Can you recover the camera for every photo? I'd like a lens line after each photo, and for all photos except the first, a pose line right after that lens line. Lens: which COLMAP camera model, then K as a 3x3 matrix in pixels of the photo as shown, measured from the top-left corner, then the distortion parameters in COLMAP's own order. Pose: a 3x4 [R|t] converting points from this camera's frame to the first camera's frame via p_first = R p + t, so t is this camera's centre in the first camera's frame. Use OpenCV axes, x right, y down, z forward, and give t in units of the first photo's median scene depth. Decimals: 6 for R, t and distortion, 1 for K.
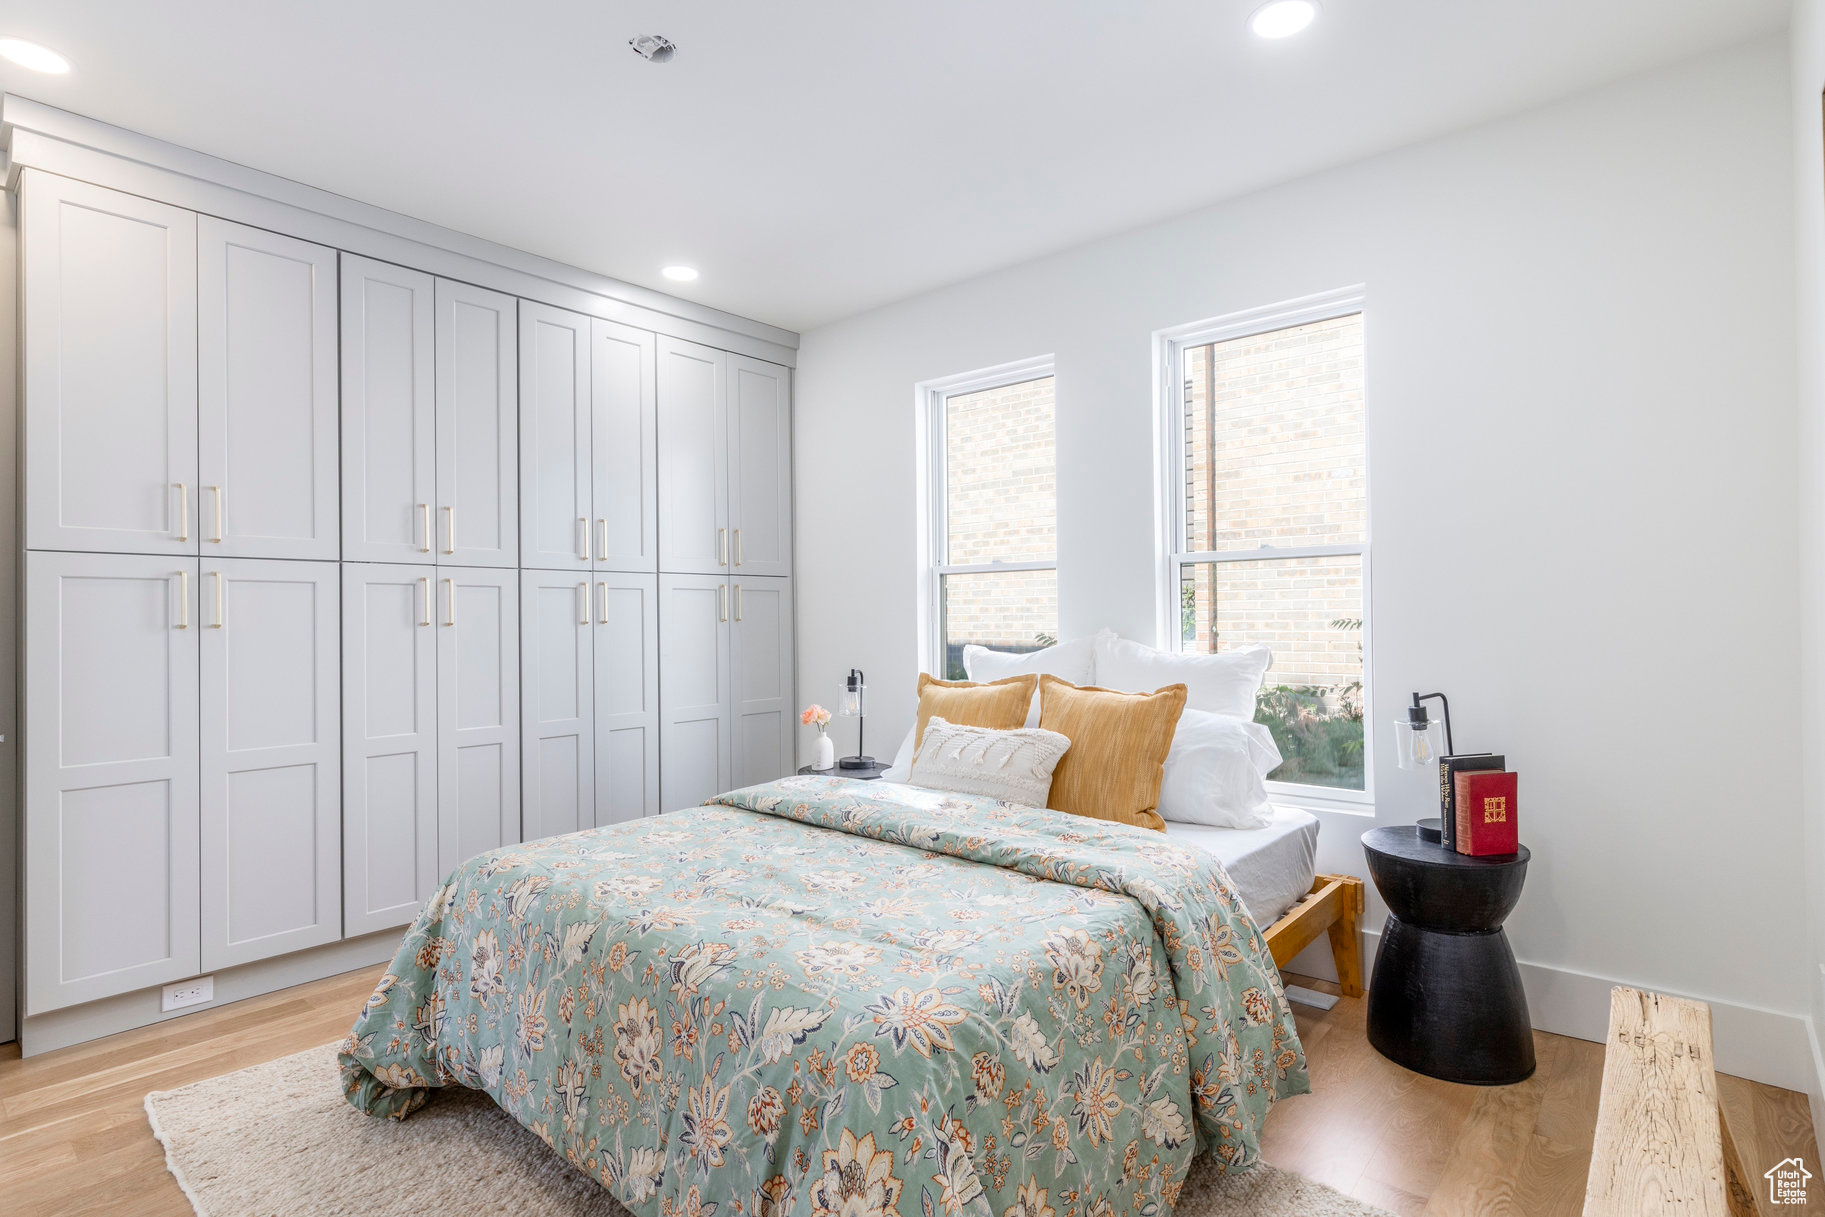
lens RADIAL K [[951.7, 0, 927.4], [0, 951.7, 616.3], [0, 0, 1]] dist [0.004674, -0.000342]
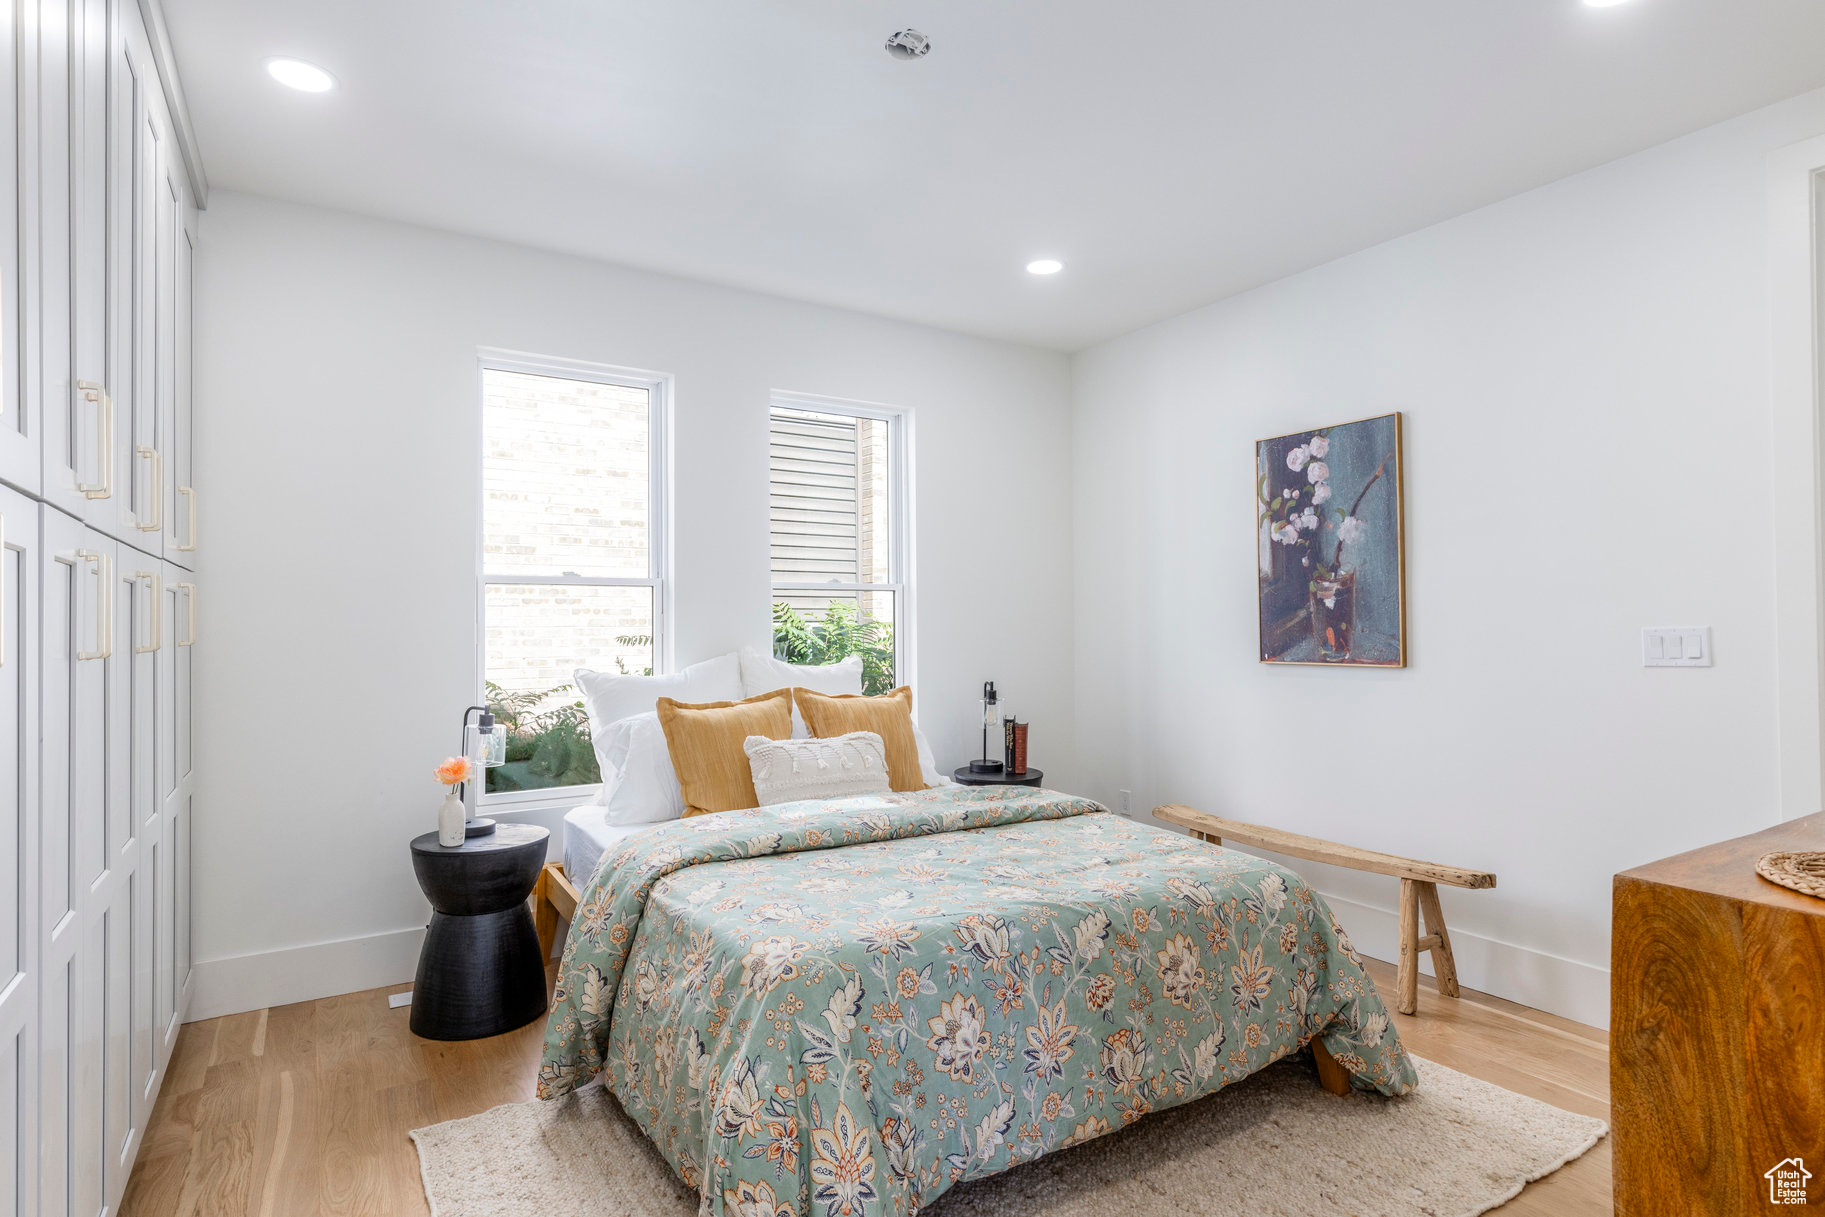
lens RADIAL K [[986.7, 0, 922.1], [0, 986.7, 606.9], [0, 0, 1]] dist [0.002968, 0.000223]
pose [[0.257791, 0.024430, 0.965892, -1.417039], [-0.001044, 0.999687, -0.025007, -0.006435], [-0.966200, 0.005438, 0.257736, 0.831125]]
